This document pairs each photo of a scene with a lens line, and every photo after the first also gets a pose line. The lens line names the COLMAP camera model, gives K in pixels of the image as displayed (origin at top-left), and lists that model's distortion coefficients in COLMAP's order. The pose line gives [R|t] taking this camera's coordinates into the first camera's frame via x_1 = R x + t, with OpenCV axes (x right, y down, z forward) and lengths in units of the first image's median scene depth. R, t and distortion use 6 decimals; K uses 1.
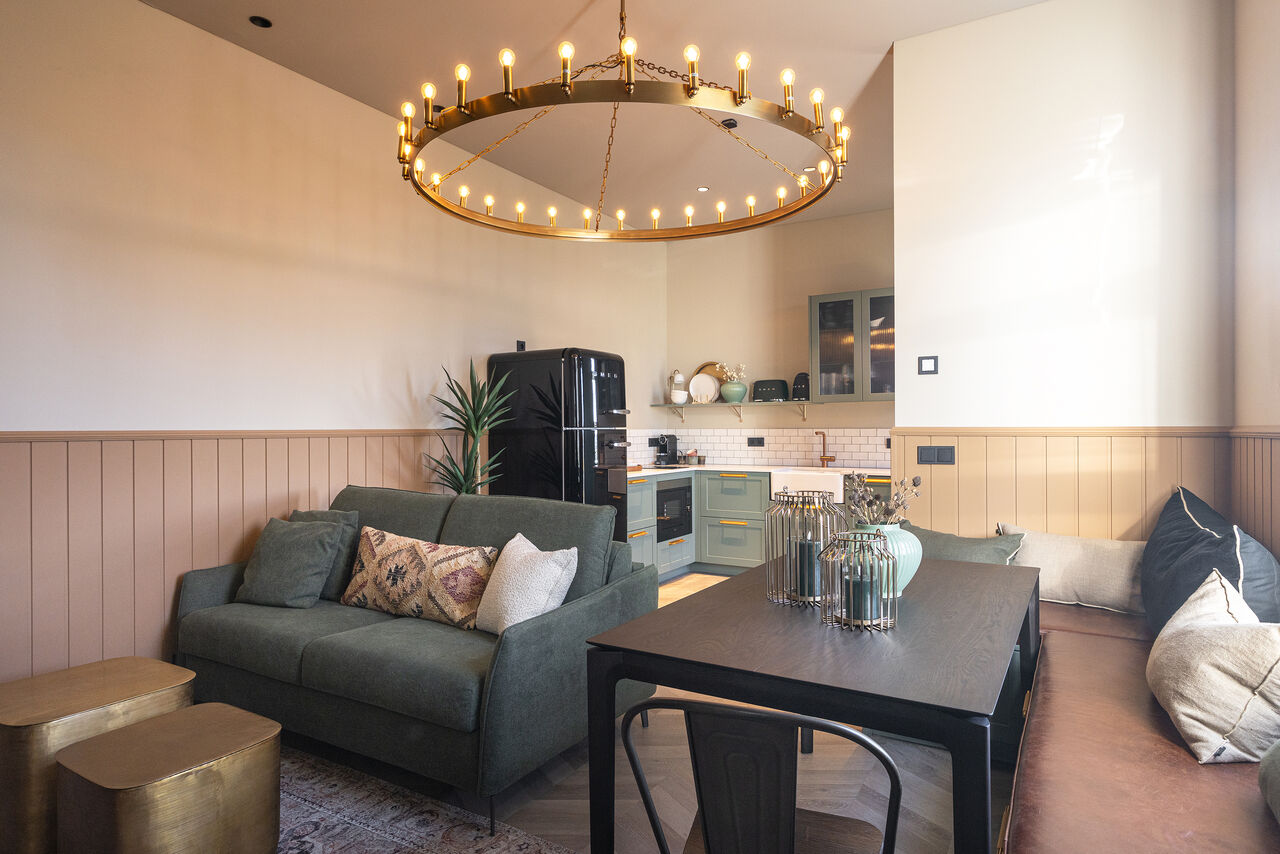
lens RADIAL K [[715.6, 0, 645.6], [0, 715.6, 424.7], [0, 0, 1]] dist [-0.004562, 0.001168]
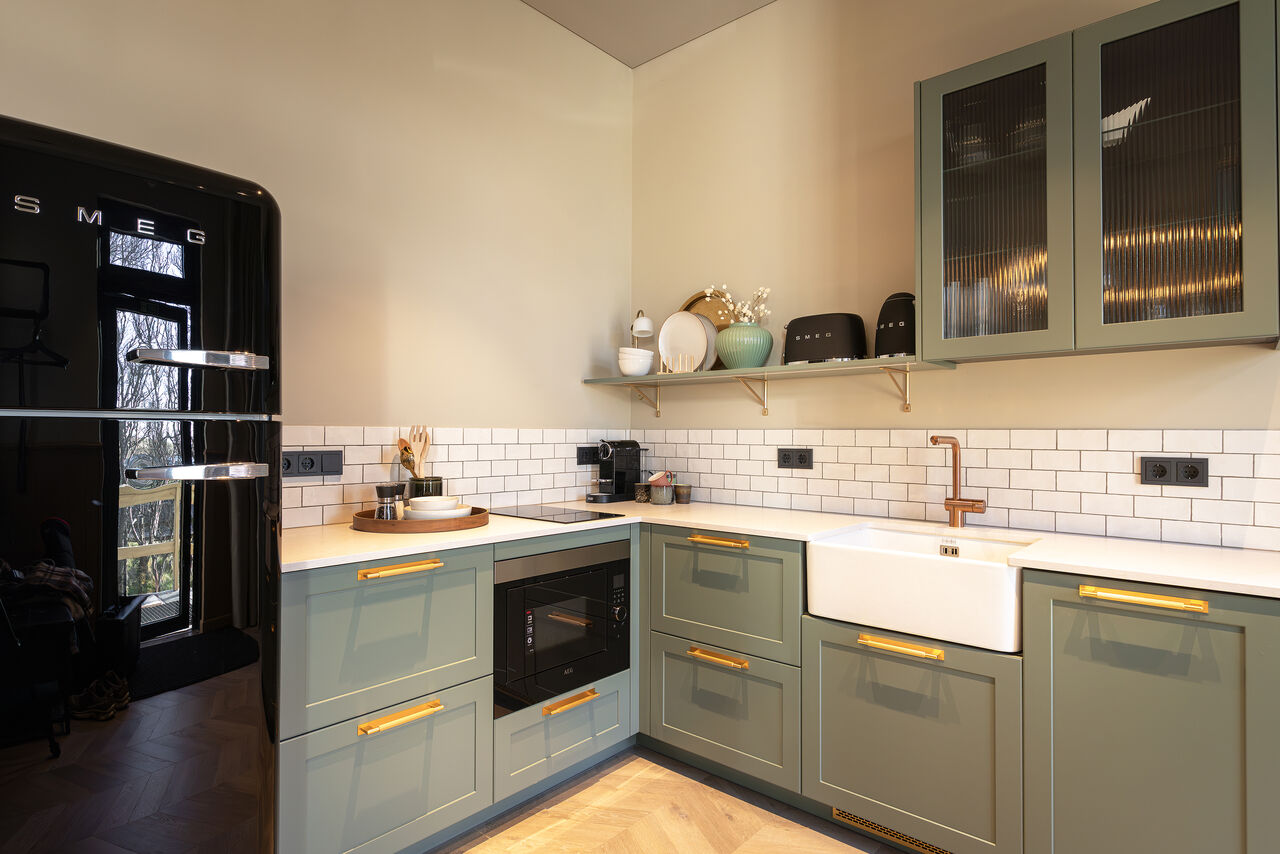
lens RADIAL K [[715.6, 0, 633.8], [0, 715.6, 427.7], [0, 0, 1]] dist [-0.004562, 0.001168]
pose [[0.984425, 0.006450, -0.175689, 0.140567], [-0.006969, 0.999973, -0.002340, 0.006795], [0.175669, 0.003528, 0.984443, 0.567217]]
